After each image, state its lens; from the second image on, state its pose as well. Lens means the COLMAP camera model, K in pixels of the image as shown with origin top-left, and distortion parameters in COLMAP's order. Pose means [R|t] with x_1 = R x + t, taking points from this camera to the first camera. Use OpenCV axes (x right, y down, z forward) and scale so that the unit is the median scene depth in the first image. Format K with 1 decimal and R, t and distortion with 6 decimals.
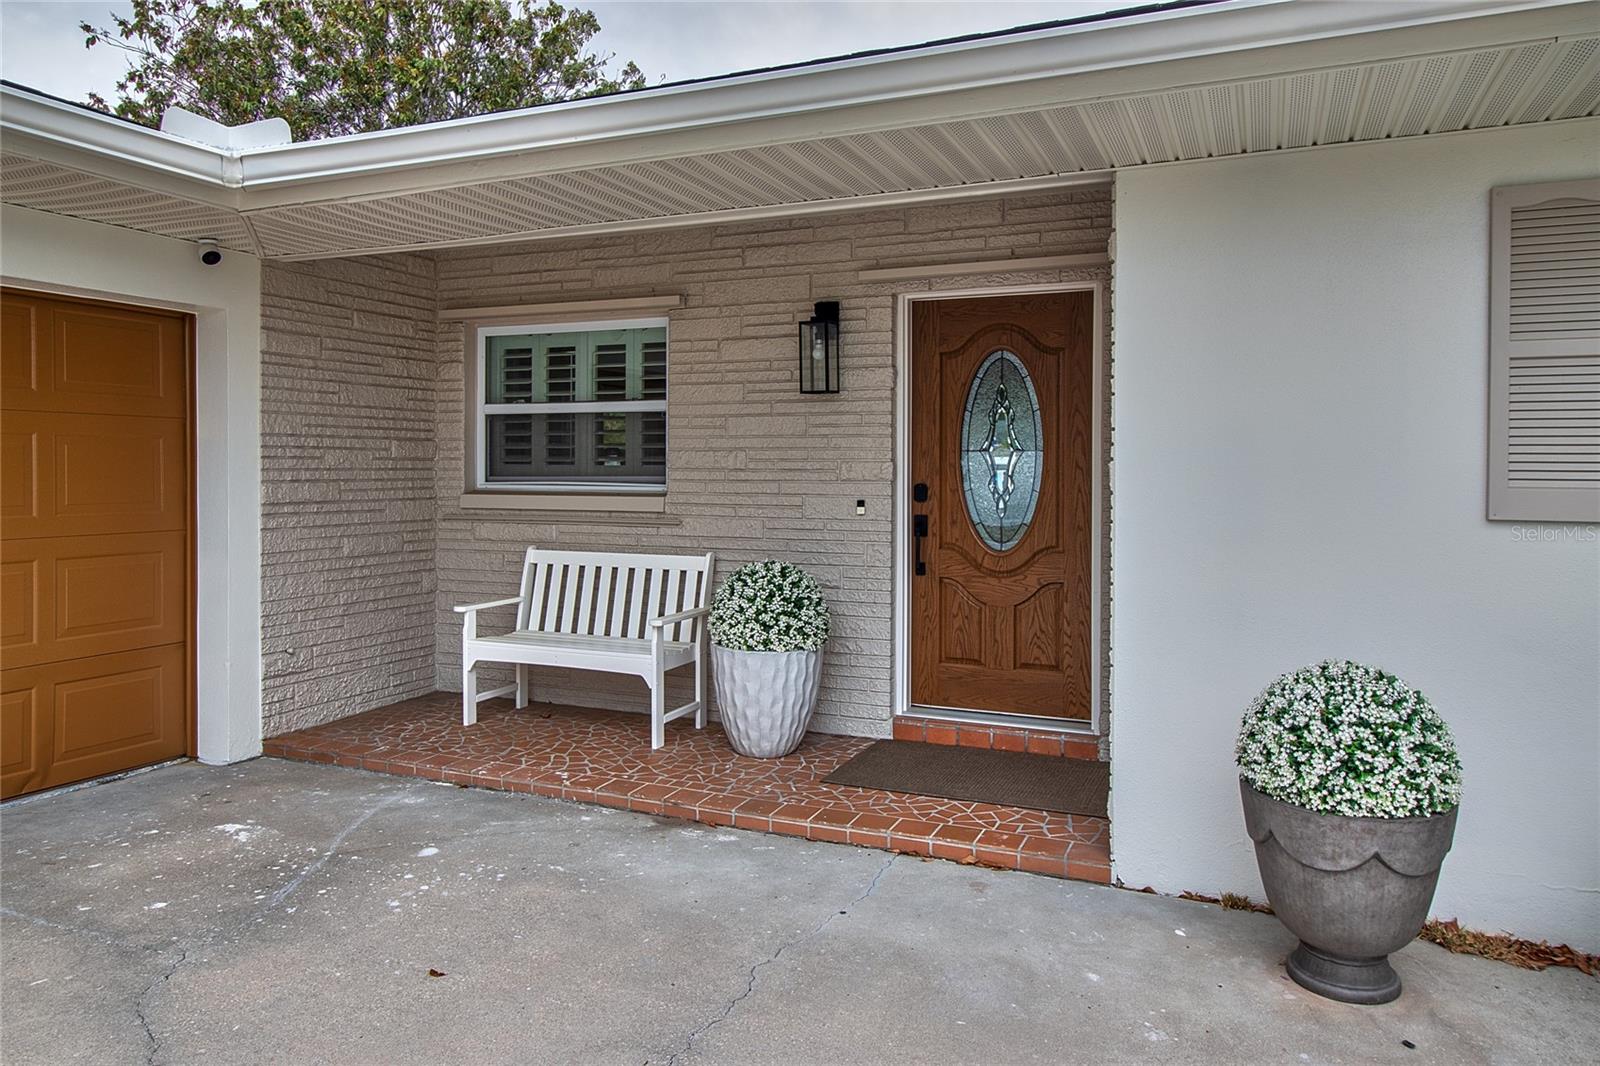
lens RADIAL K [[1110.9, 0, 794.4], [0, 1110.9, 487.2], [0, 0, 1]] dist [0.018773, -0.070208]
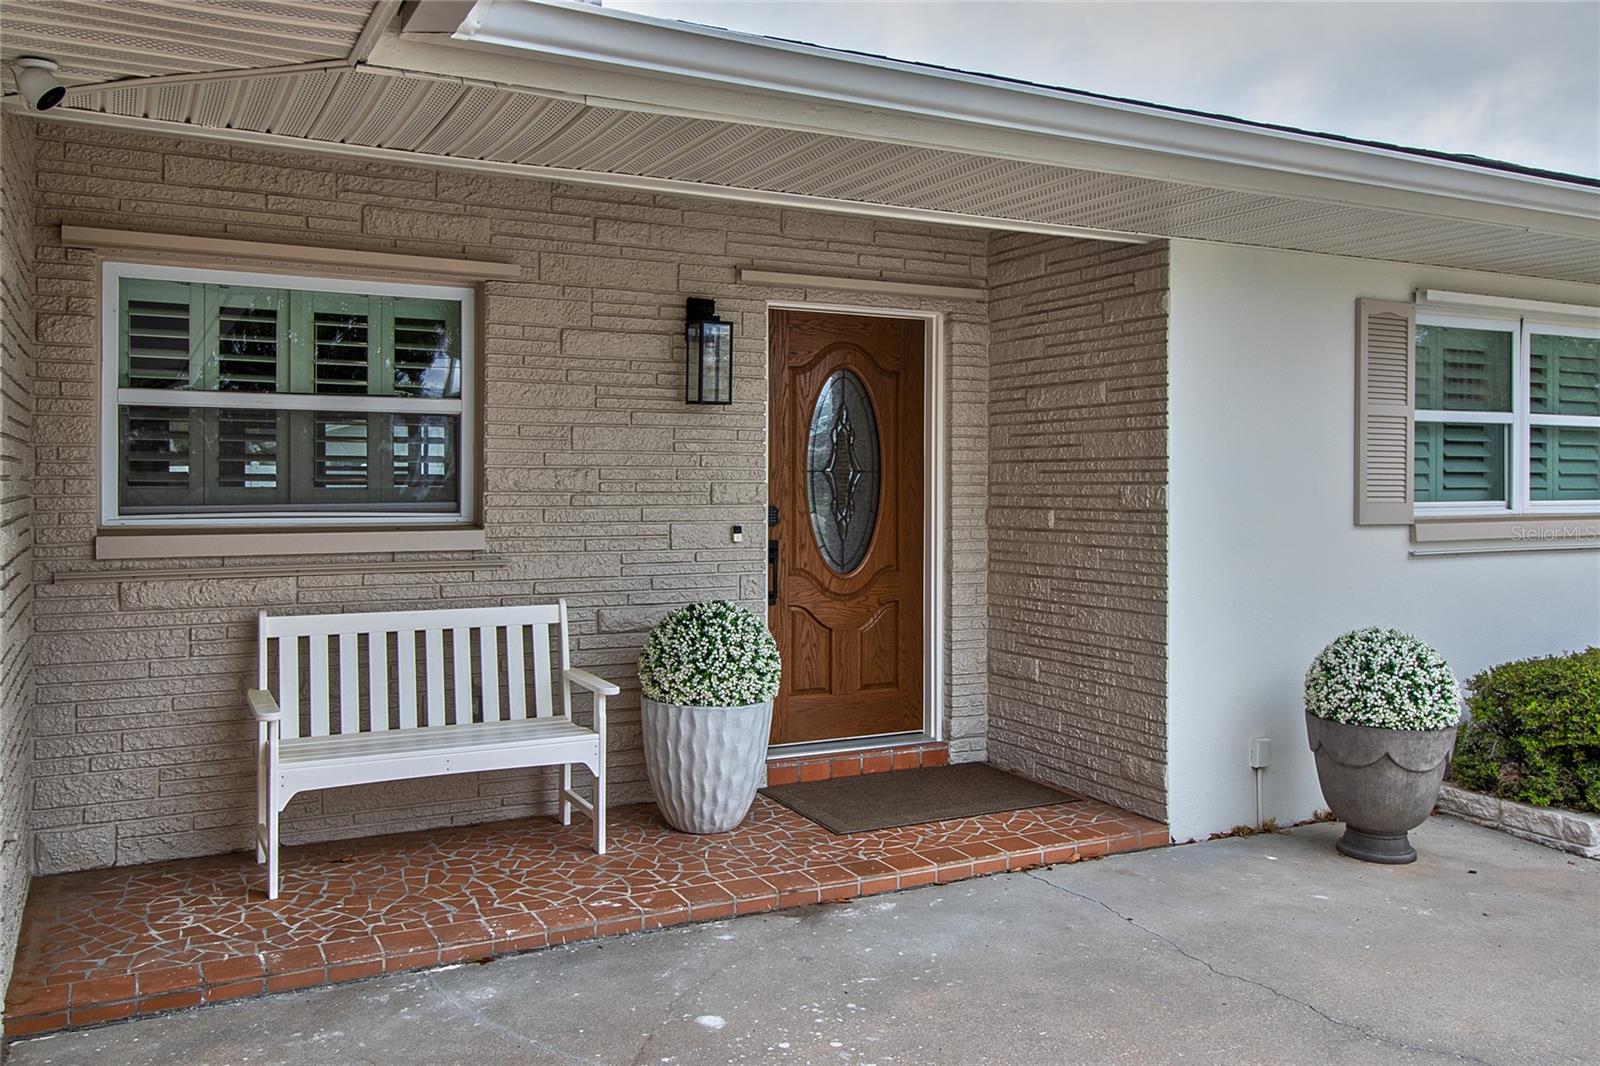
lens RADIAL K [[1281.7, 0, 801.3], [0, 1281.7, 492.9], [0, 0, 1]] dist [0.006431, -0.003142]
pose [[0.624109, -0.008507, 0.781291, -0.706113], [0.014341, 0.999897, -0.000568, -0.013395], [-0.781206, 0.011559, 0.624166, 0.316168]]
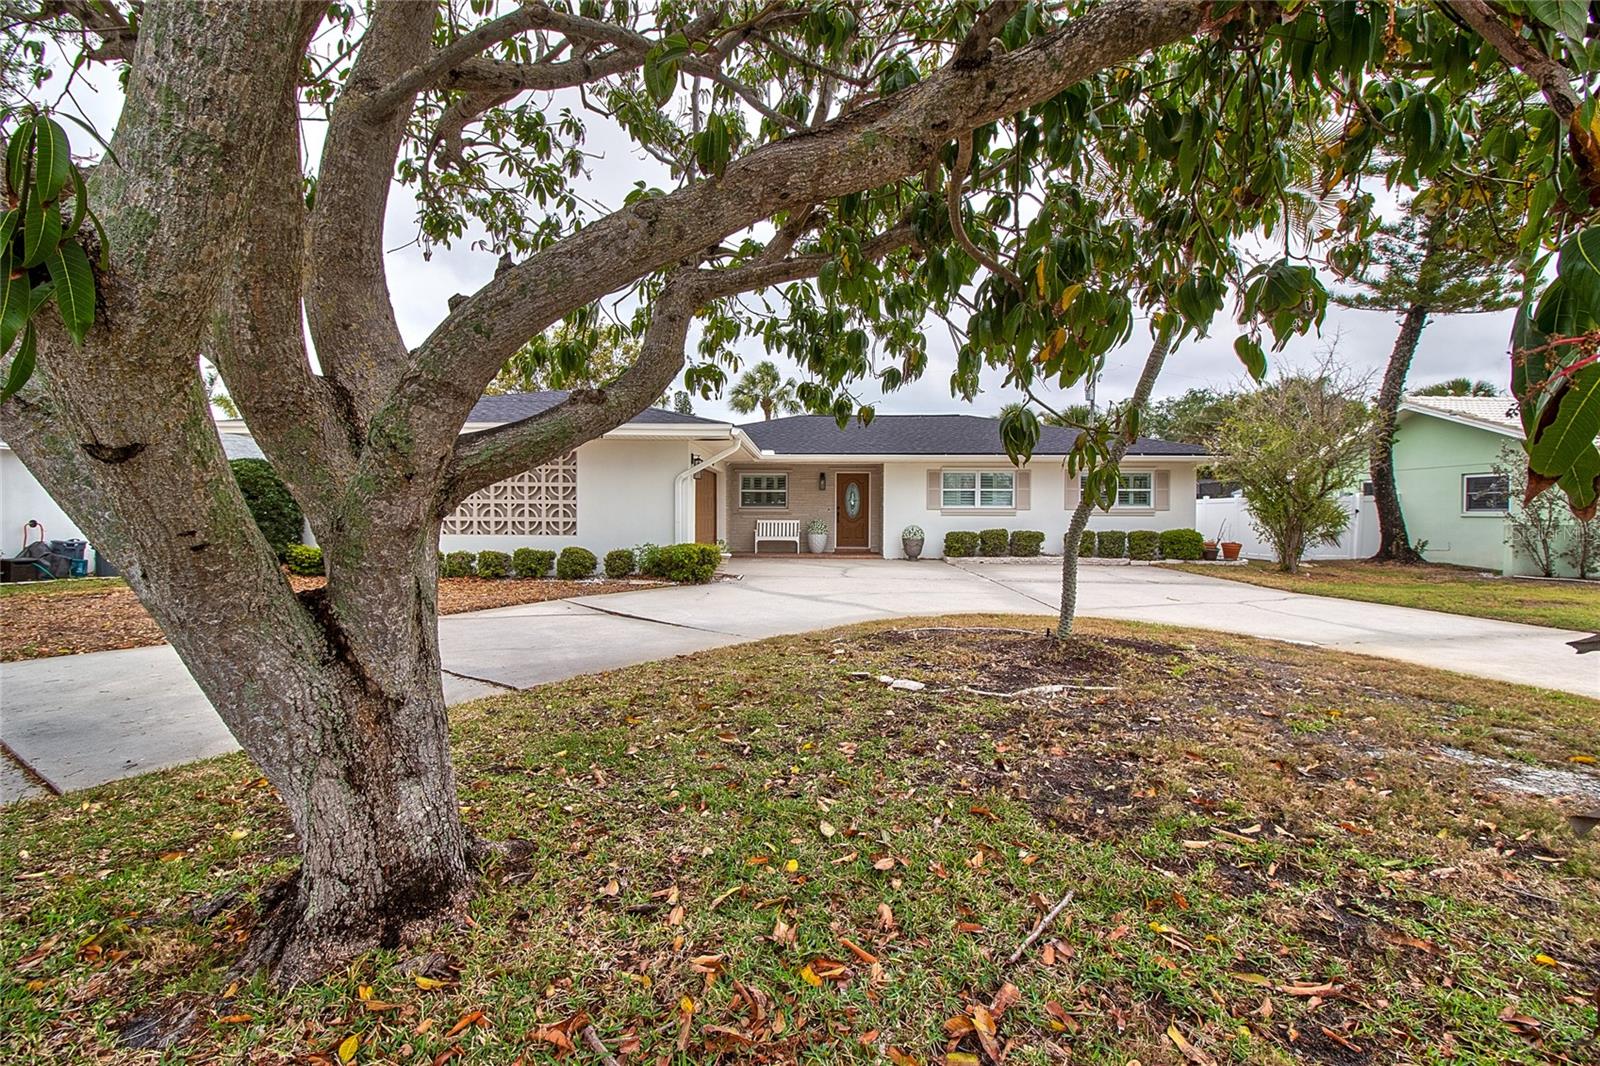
lens RADIAL K [[793.3, 0, 800.0], [0, 793.3, 533.0], [0, 0, 1]] dist [0.000116, -0.000002]
pose [[0.899145, -0.014235, 0.437419, -1.792594], [0.007043, 0.999812, 0.018061, 0.058162], [-0.437594, -0.013159, 0.899077, -2.479533]]
